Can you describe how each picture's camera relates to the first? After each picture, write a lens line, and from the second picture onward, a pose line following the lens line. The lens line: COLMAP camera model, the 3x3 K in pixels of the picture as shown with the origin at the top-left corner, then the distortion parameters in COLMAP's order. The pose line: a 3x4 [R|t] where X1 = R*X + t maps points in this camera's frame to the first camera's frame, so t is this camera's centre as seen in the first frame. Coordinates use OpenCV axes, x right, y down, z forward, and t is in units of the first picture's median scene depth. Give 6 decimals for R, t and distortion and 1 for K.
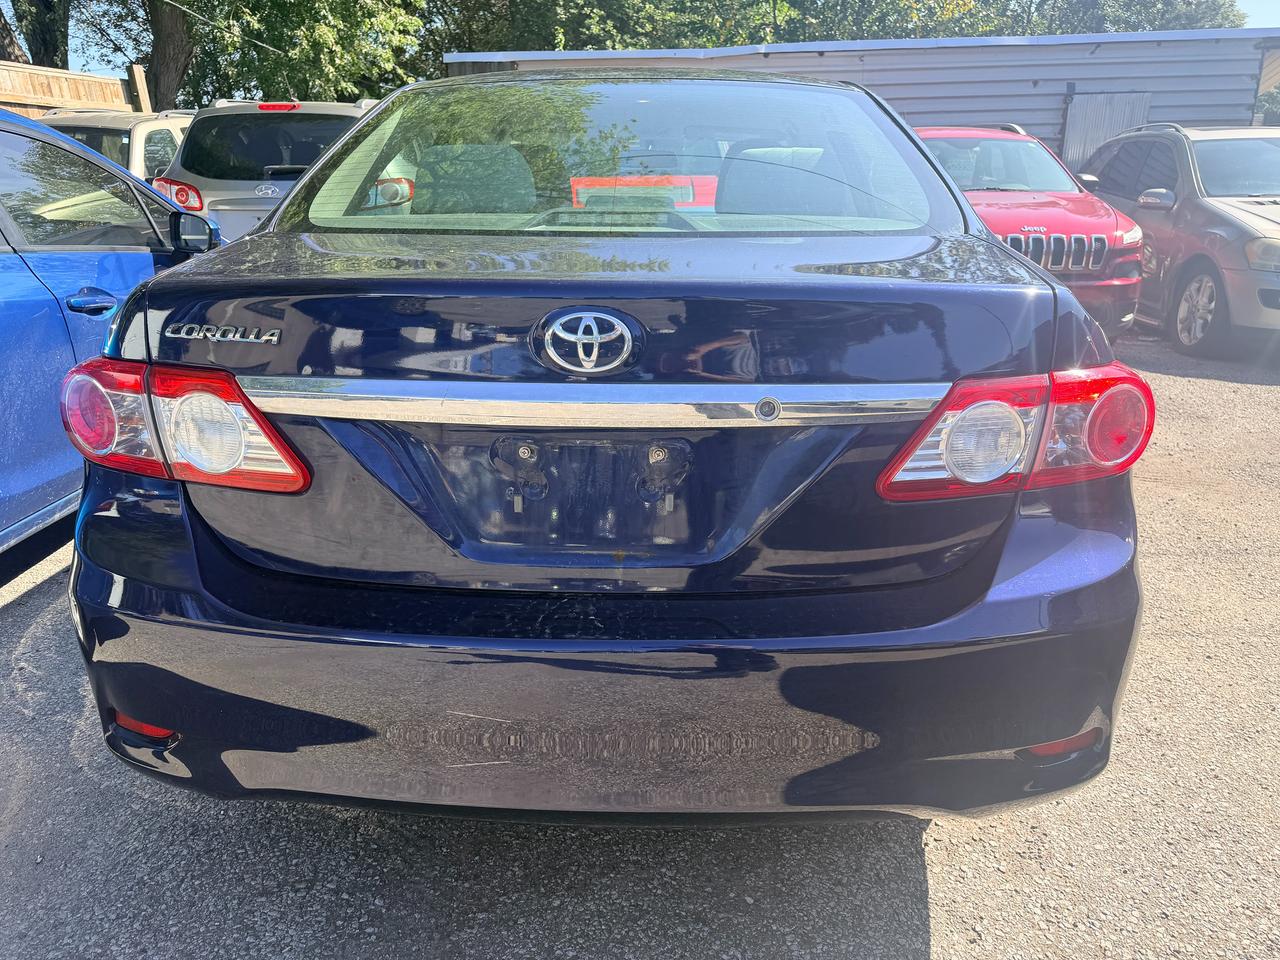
lens RADIAL K [[895.3, 0, 641.9], [0, 895.3, 484.6], [0, 0, 1]] dist [0.011365, -0.000635]
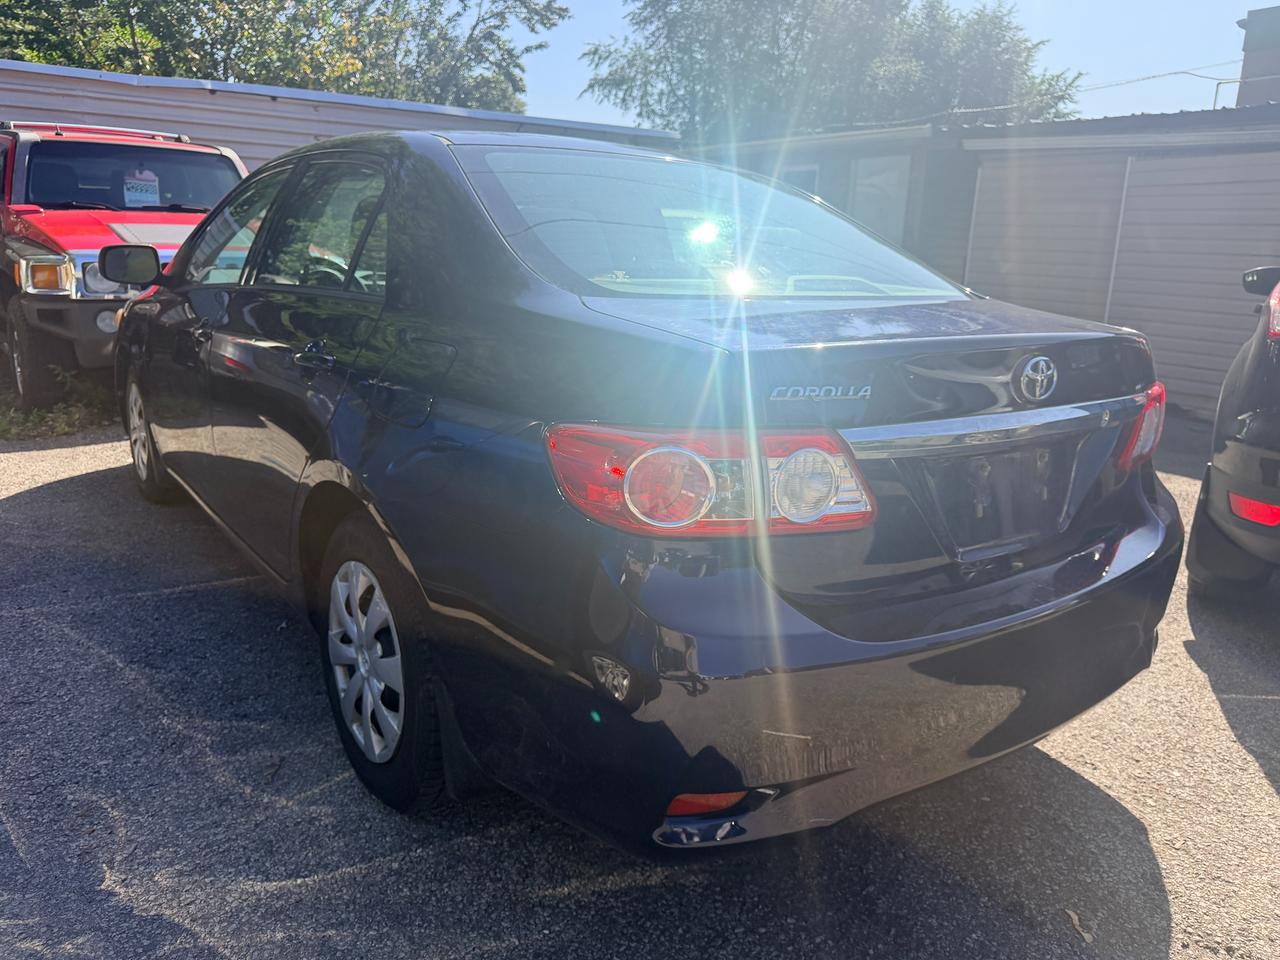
lens RADIAL K [[895.3, 0, 642.2], [0, 895.3, 477.5], [0, 0, 1]] dist [0.011365, -0.000635]
pose [[0.789442, -0.124811, 0.601002, -1.043831], [0.157918, 0.987449, -0.002367, -0.078739], [-0.593163, 0.096778, 0.799244, 0.214064]]
